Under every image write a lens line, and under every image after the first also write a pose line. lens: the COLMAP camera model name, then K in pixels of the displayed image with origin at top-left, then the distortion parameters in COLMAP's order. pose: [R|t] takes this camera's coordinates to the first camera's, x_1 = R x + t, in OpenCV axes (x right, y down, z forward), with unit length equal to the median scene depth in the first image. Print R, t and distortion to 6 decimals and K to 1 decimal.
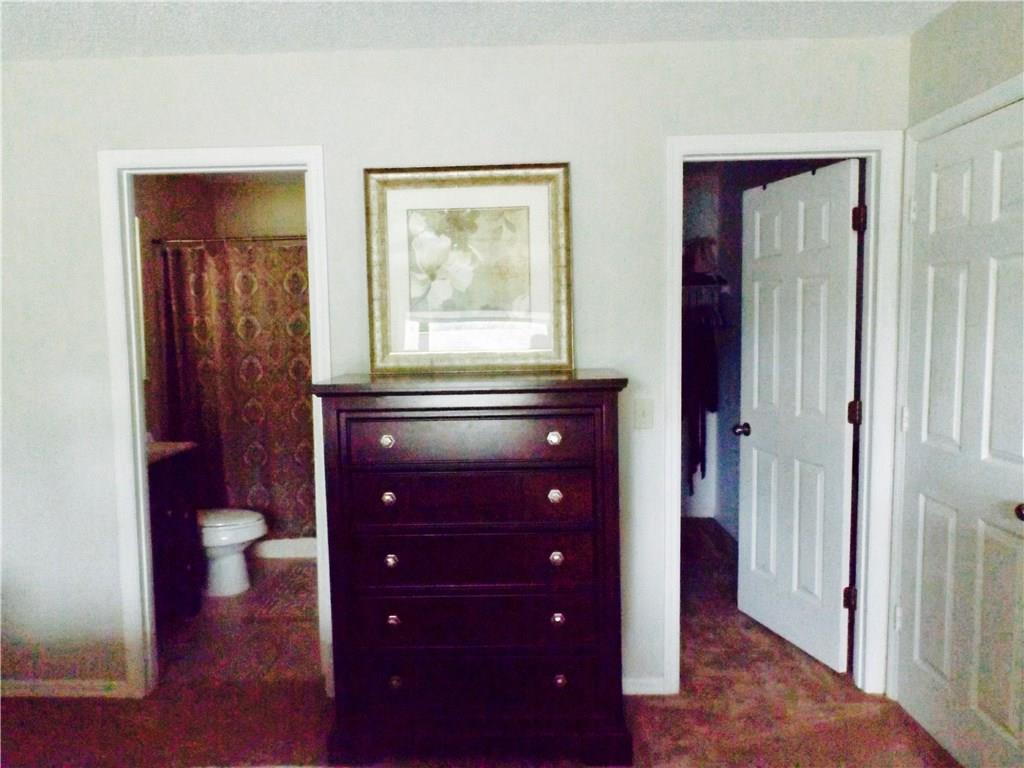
lens RADIAL K [[731.3, 0, 512.0], [0, 731.3, 384.0], [0, 0, 1]] dist [0.027986, -0.001530]
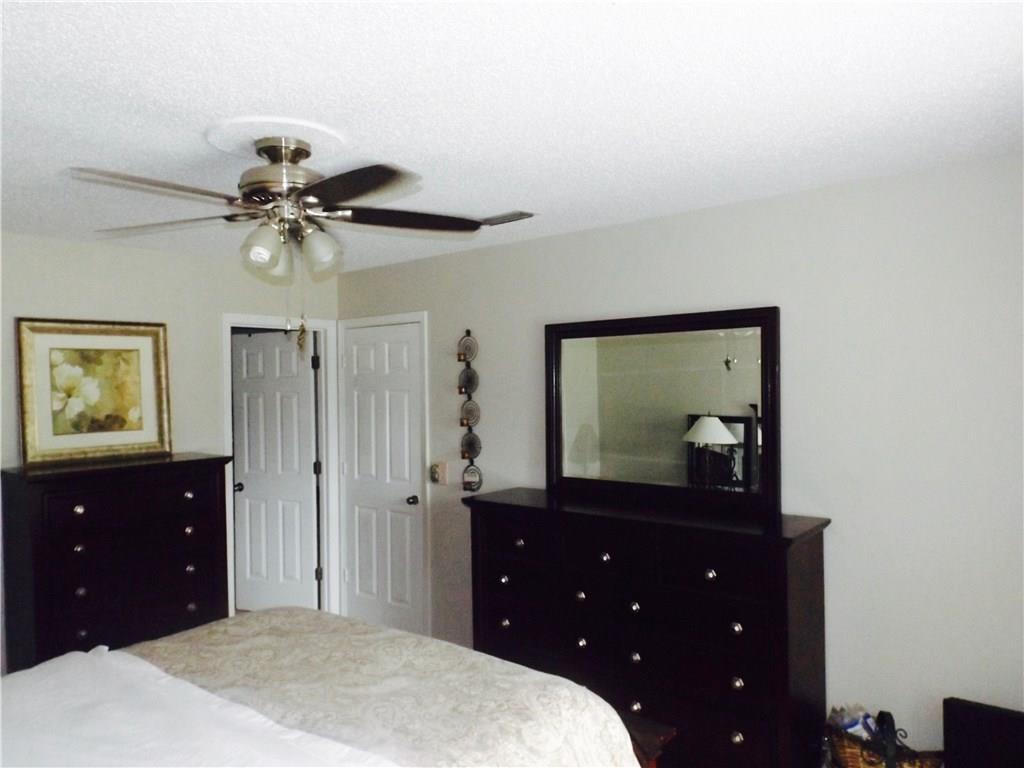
lens RADIAL K [[731.3, 0, 512.0], [0, 731.3, 384.0], [0, 0, 1]] dist [0.027986, -0.001530]
pose [[0.639358, 0.009735, 0.768847, -0.661634], [0.067949, 0.995292, -0.069107, -0.010563], [-0.765901, 0.096426, 0.635687, -0.571653]]
